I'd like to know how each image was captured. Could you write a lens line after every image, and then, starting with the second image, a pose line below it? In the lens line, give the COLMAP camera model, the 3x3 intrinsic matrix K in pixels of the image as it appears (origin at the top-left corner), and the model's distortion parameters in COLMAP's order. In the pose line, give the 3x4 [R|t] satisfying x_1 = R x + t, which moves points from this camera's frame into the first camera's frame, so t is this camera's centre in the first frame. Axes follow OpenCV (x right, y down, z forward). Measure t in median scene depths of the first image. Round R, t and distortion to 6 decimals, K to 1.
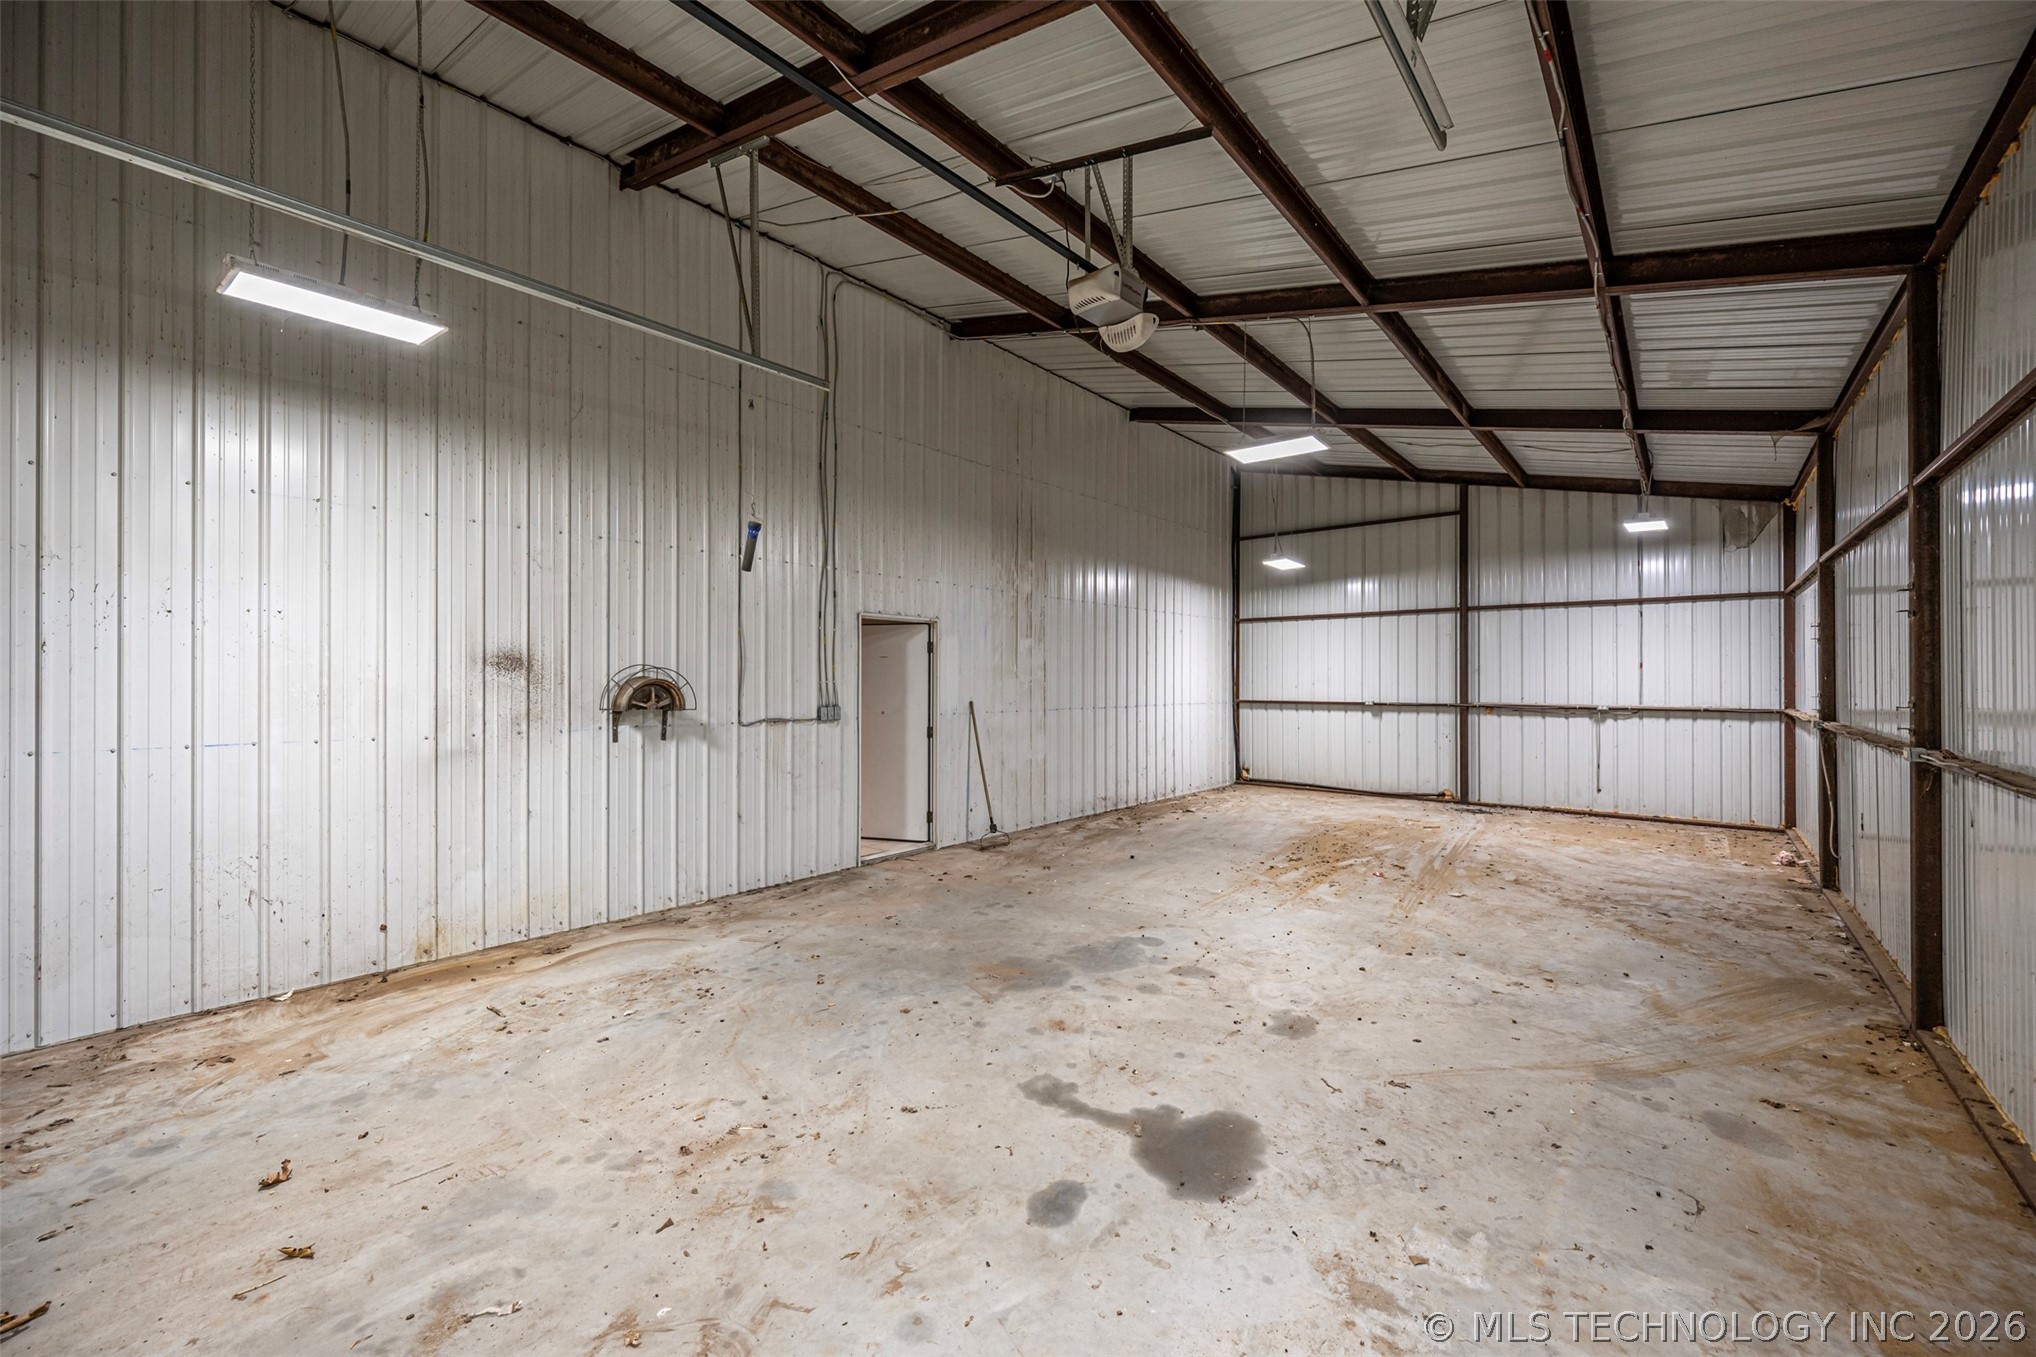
lens RADIAL K [[818.2, 0, 1011.6], [0, 818.2, 678.8], [0, 0, 1]] dist [-0.002088, -0.000212]
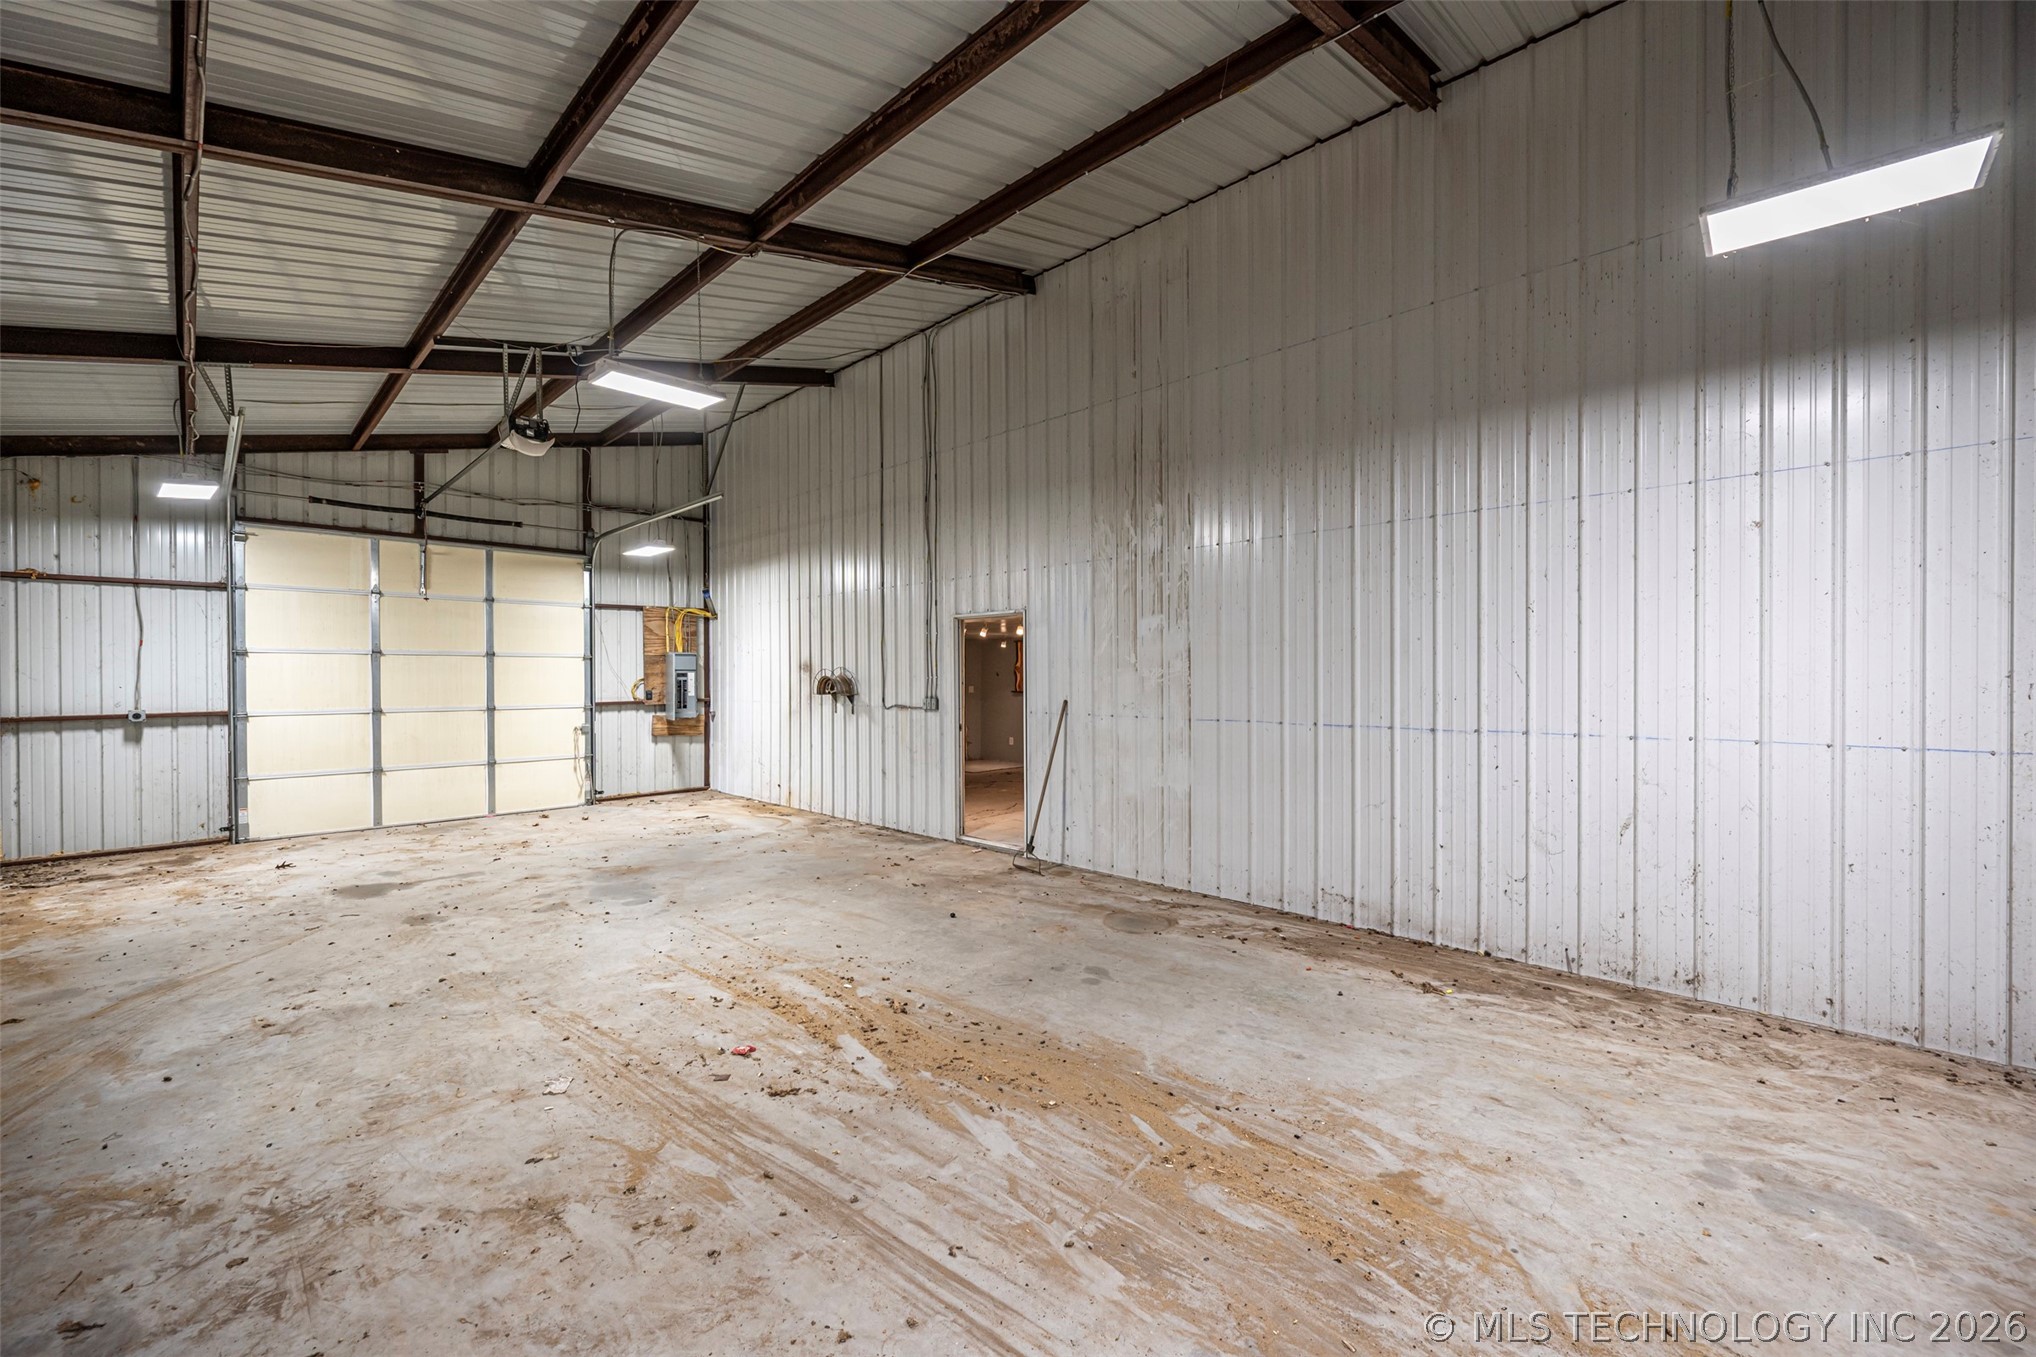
lens RADIAL K [[803.7, 0, 1008.2], [0, 803.7, 686.1], [0, 0, 1]] dist [-0.002021, 0.000180]
pose [[-0.078587, 0.010054, -0.996857, 1.067376], [0.004772, 0.999941, 0.009709, 0.006508], [0.996896, -0.003994, -0.078631, 1.373776]]
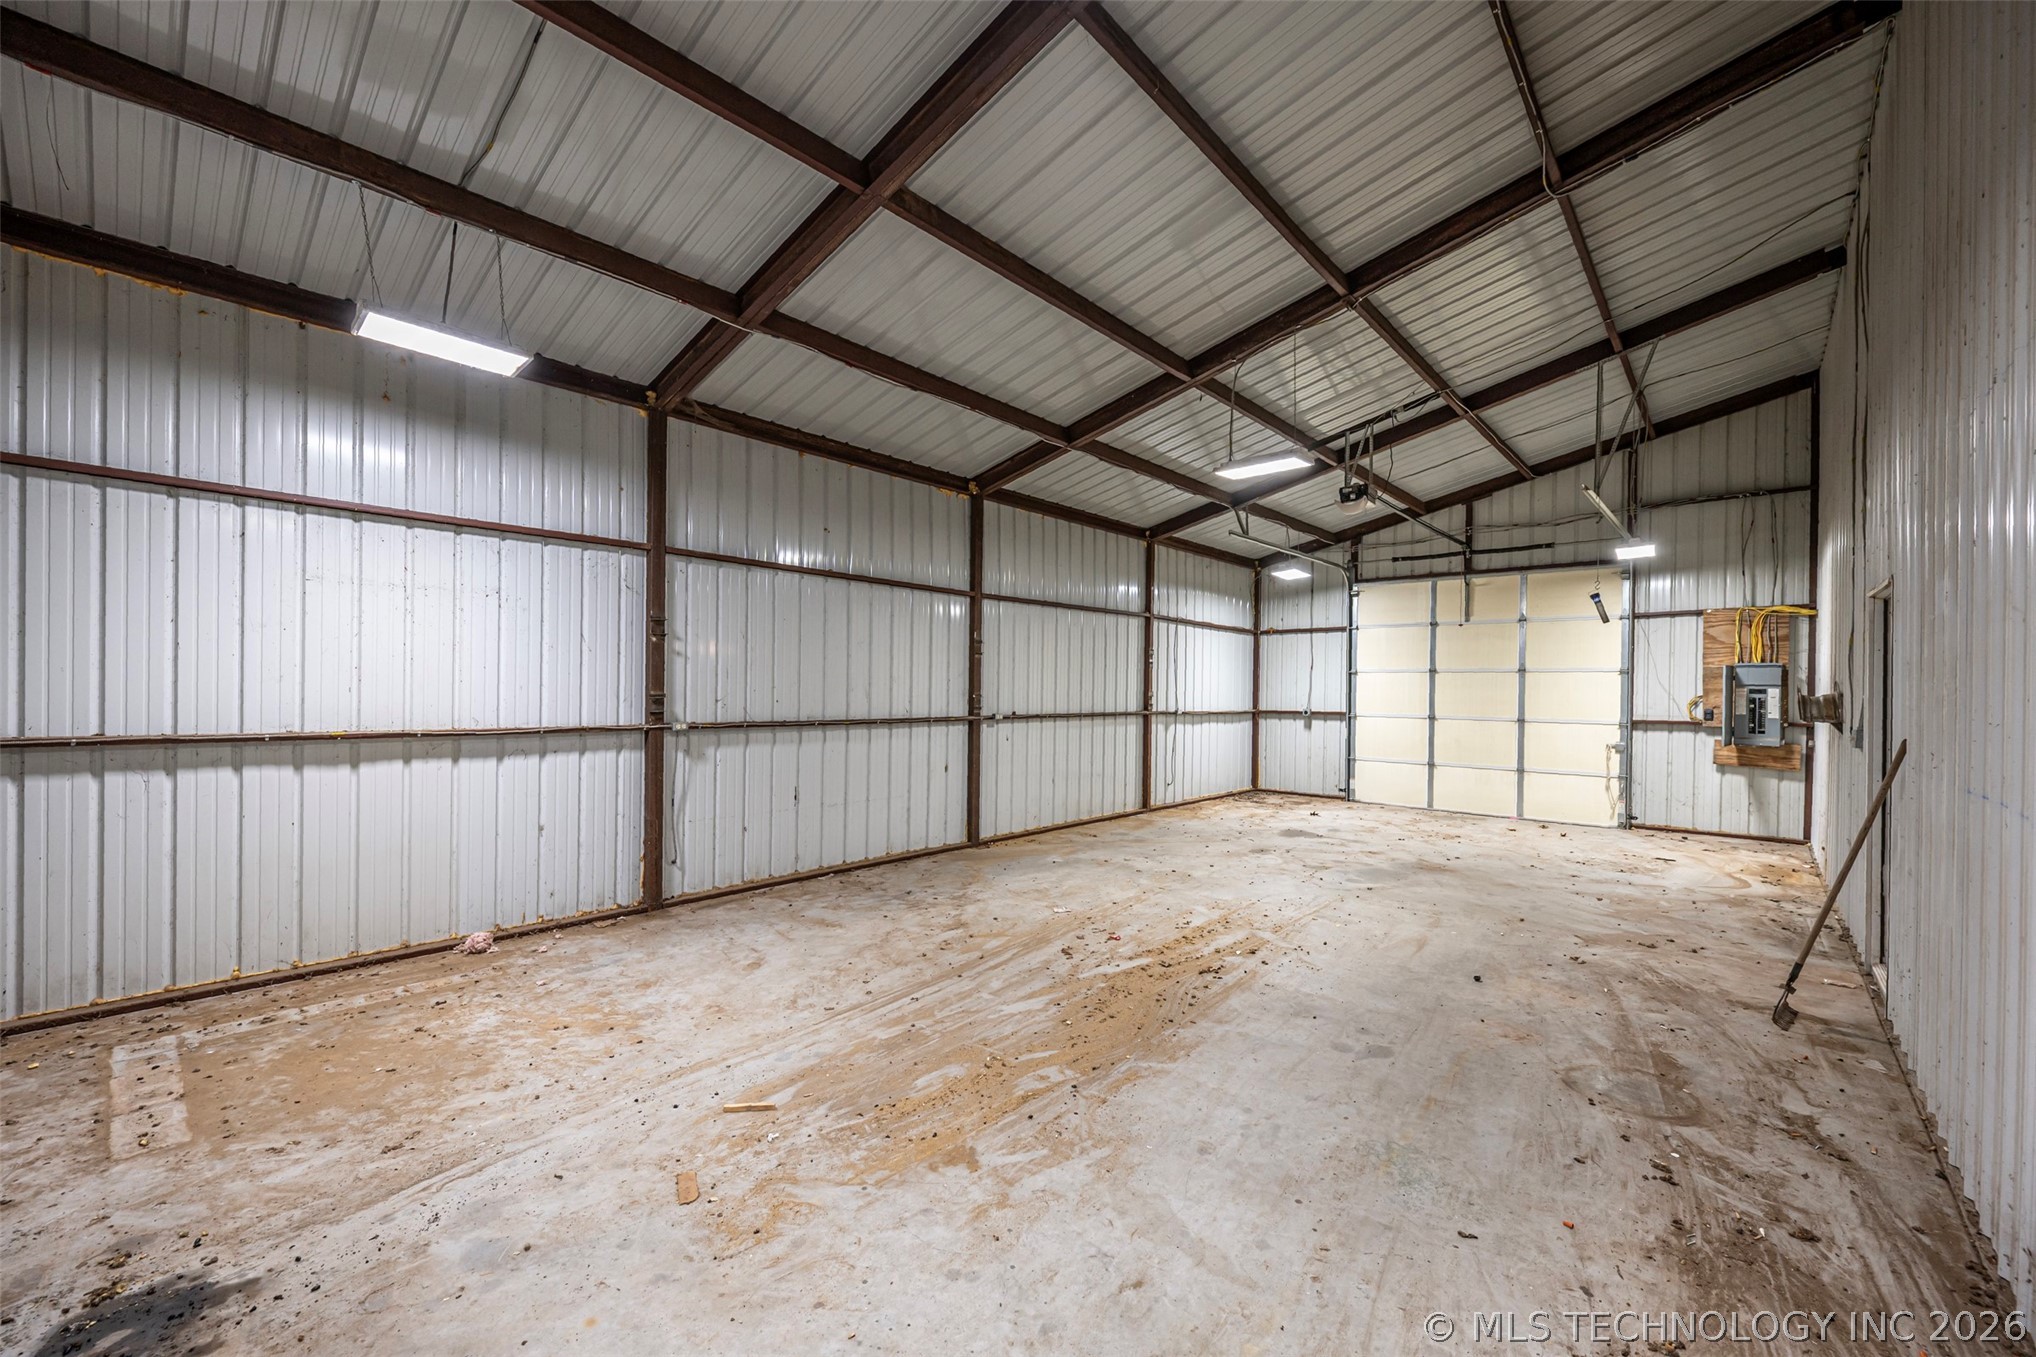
lens RADIAL K [[803.7, 0, 1008.2], [0, 803.7, 686.1], [0, 0, 1]] dist [-0.002021, 0.000180]
pose [[-0.998426, -0.013356, 0.054462, 0.578605], [-0.013534, 0.999904, -0.002913, 0.008213], [-0.054418, -0.003645, -0.998512, 2.006649]]
